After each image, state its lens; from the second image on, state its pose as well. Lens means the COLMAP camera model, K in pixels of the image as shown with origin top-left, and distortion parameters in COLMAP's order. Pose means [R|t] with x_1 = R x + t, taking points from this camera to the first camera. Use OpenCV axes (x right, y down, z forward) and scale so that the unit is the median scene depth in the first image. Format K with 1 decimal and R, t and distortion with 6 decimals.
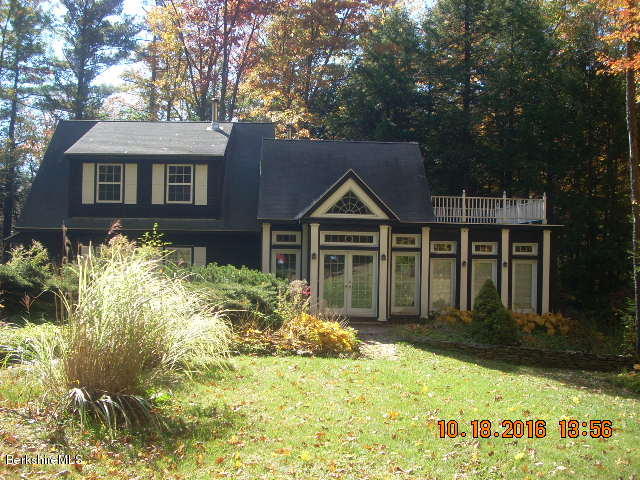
lens RADIAL K [[676.0, 0, 321.6], [0, 676.0, 238.8], [0, 0, 1]] dist [-0.098816, 0.000000]
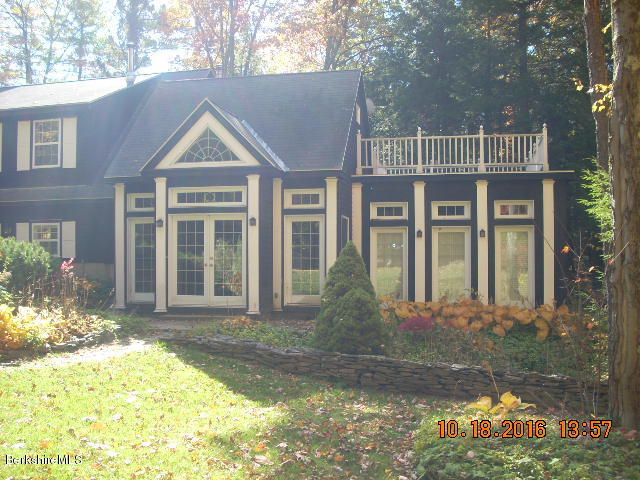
lens RADIAL K [[676.0, 0, 318.4], [0, 676.0, 242.0], [0, 0, 1]] dist [-0.098816, 0.000000]
pose [[0.962489, -0.027672, -0.269904, 0.335807], [0.025686, 0.999611, -0.010888, 0.056657], [0.270101, 0.003547, 0.962826, 0.350564]]
